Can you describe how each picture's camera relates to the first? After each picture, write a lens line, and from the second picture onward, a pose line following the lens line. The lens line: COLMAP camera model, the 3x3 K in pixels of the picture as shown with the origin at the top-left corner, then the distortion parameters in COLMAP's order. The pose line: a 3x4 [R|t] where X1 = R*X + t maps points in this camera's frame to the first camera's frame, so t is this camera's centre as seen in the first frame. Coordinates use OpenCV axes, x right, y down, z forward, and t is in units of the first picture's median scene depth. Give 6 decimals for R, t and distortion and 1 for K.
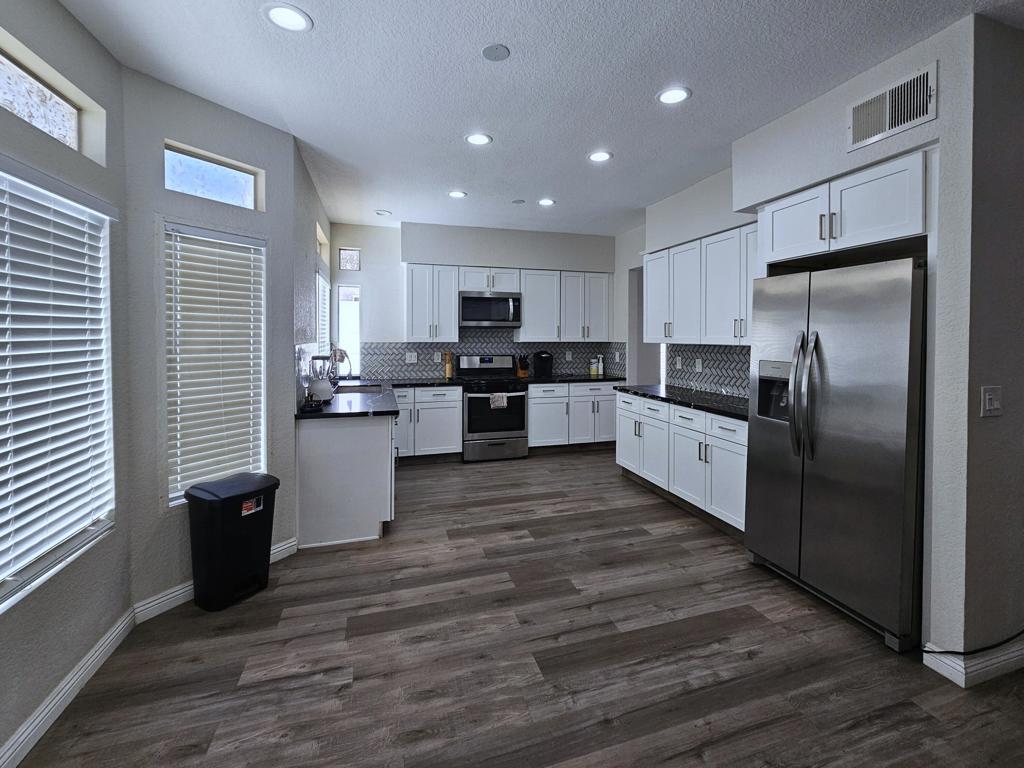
lens RADIAL K [[469.5, 0, 522.6], [0, 469.5, 341.2], [0, 0, 1]] dist [-0.013806, 0.001607]
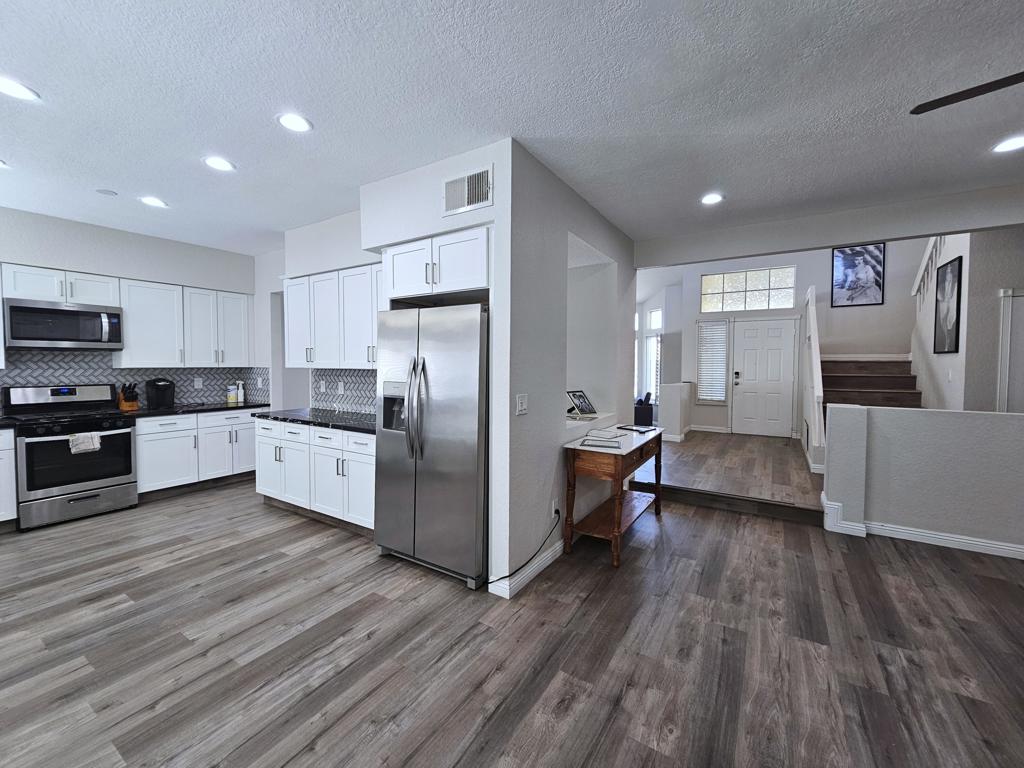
lens RADIAL K [[428.5, 0, 512.2], [0, 428.5, 380.2], [0, 0, 1]] dist [0.004085, -0.001783]
pose [[0.759254, -0.026538, 0.650253, 0.059272], [0.005325, 0.999388, 0.034570, 0.001810], [-0.650772, -0.022785, 0.758931, -0.022508]]
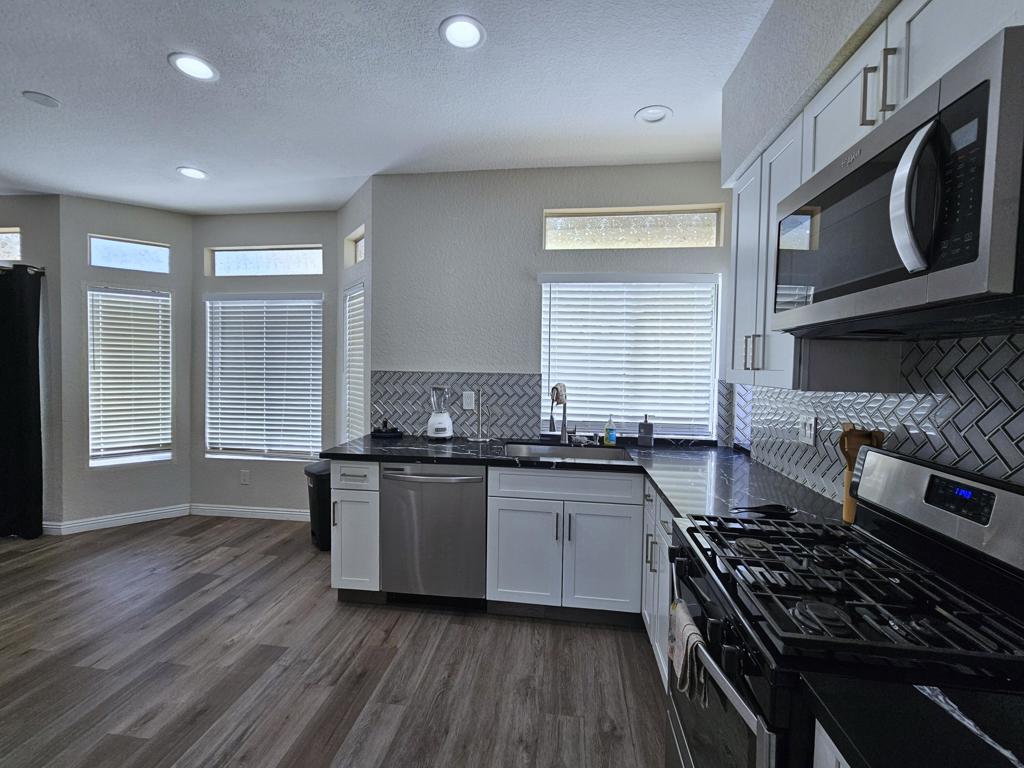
lens RADIAL K [[445.9, 0, 516.3], [0, 445.9, 379.3], [0, 0, 1]] dist [0.001255, -0.000019]
pose [[-0.426935, 0.022786, -0.903995, 0.343280], [-0.026157, 0.998953, 0.037532, -0.018959], [0.903904, 0.039670, -0.425892, 1.987488]]
